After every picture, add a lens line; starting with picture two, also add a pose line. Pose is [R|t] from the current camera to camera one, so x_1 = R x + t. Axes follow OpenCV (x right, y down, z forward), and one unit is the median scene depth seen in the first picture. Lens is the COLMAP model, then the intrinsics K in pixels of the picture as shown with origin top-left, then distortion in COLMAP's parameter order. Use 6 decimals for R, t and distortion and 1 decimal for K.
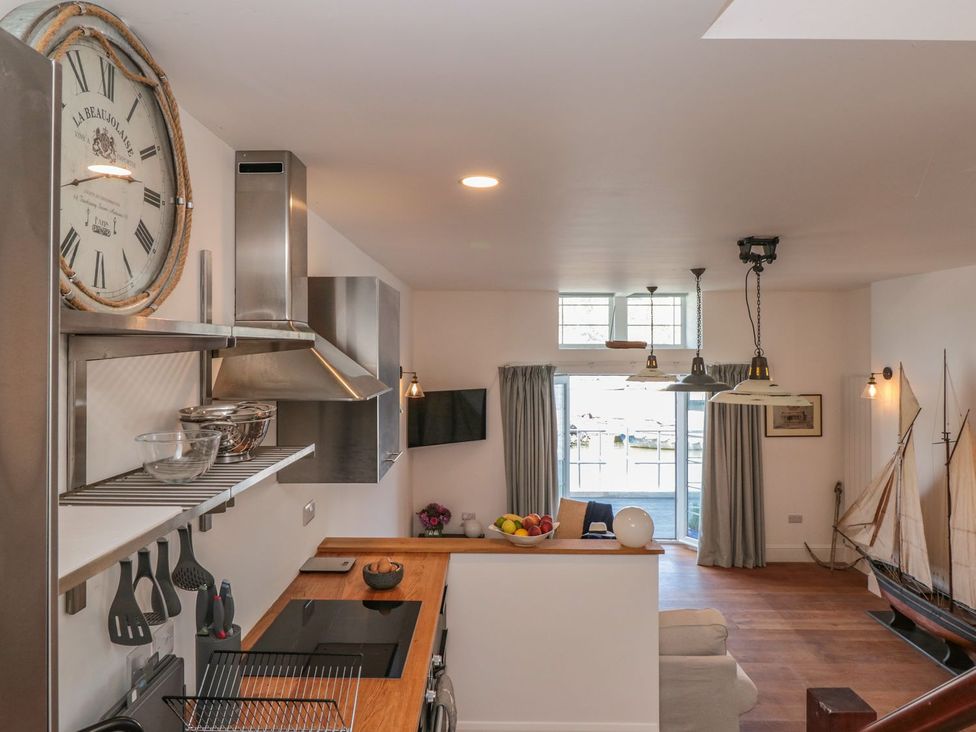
lens RADIAL K [[710.7, 0, 486.5], [0, 710.7, 343.4], [0, 0, 1]] dist [0.006991, 0.003968]
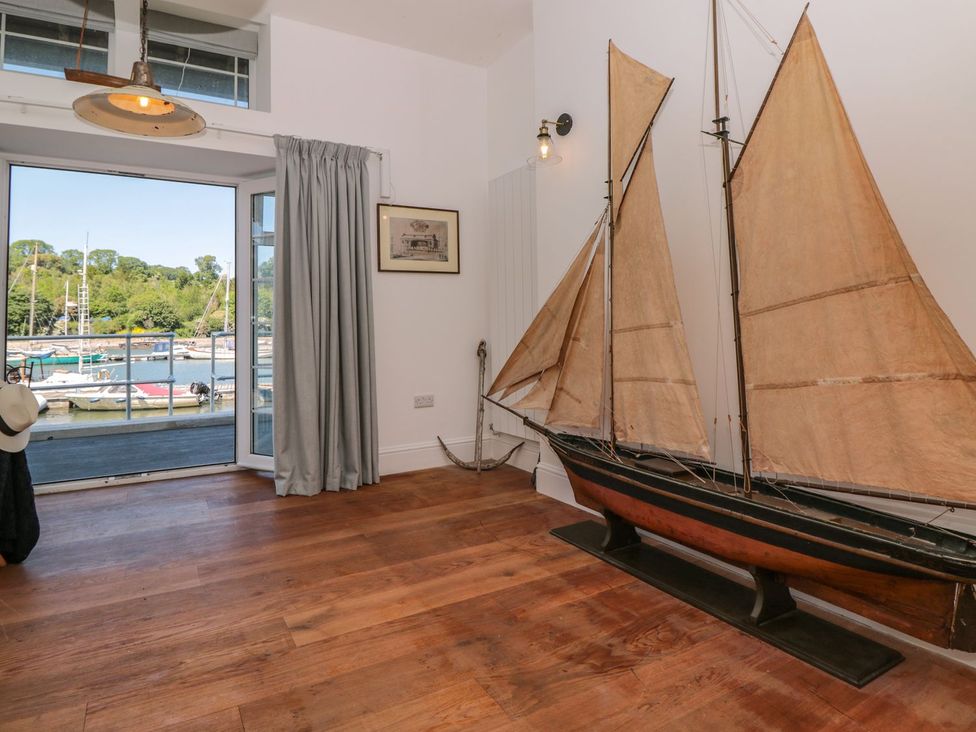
lens RADIAL K [[566.0, 0, 491.2], [0, 566.0, 313.9], [0, 0, 1]] dist [0.000392, -0.014242]
pose [[0.856752, 0.003622, 0.515716, 0.244530], [0.013097, 0.999500, -0.028777, 0.200445], [-0.515563, 0.031409, 0.856276, 0.582269]]
